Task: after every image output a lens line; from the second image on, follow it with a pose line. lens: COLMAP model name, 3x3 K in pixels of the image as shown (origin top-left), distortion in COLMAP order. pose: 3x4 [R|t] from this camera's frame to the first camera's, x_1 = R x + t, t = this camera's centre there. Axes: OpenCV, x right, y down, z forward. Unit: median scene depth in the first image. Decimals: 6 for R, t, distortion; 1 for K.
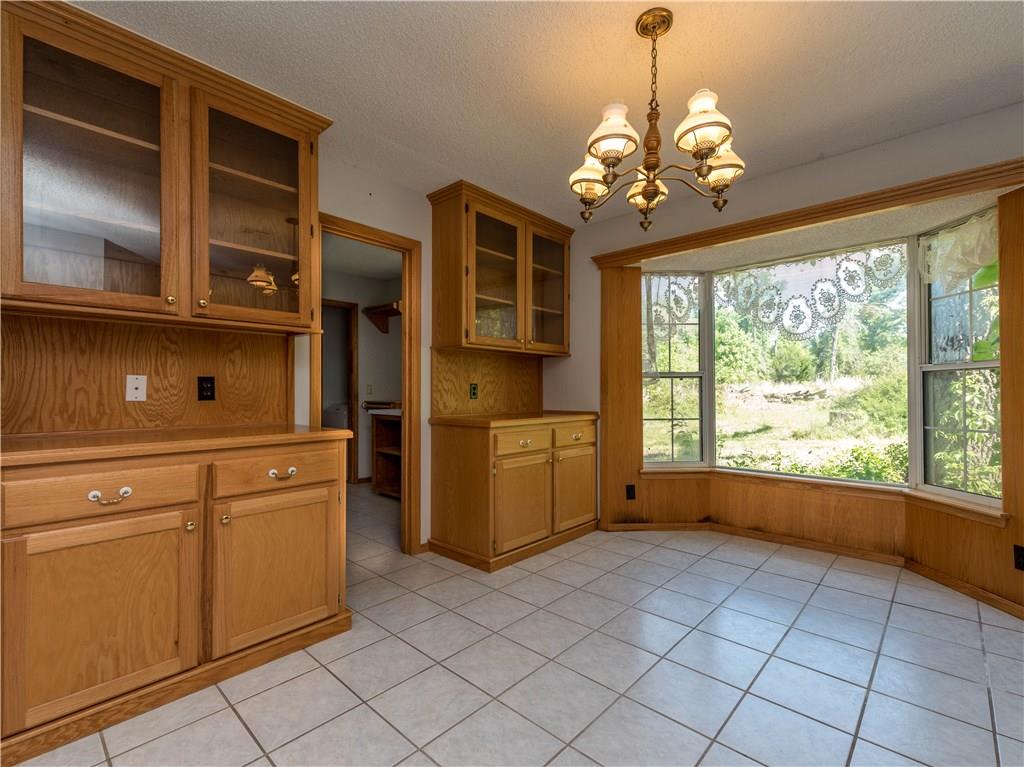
lens RADIAL K [[472.6, 0, 510.2], [0, 472.6, 382.8], [0, 0, 1]] dist [0.004978, 0.000153]
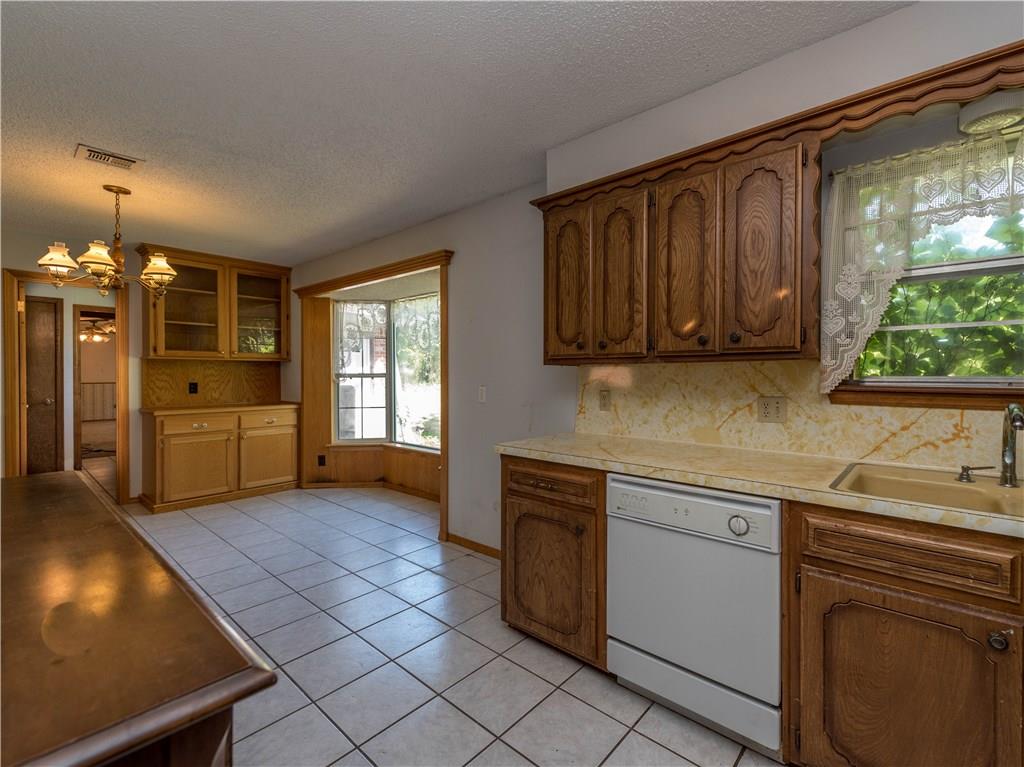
lens RADIAL K [[461.3, 0, 558.3], [0, 461.3, 372.3], [0, 0, 1]] dist [0.002526, 0.000023]
pose [[0.997725, 0.004864, 0.067245, 0.916467], [-0.005998, 0.999843, 0.016672, -0.057973], [-0.067153, -0.017037, 0.997597, -0.418448]]
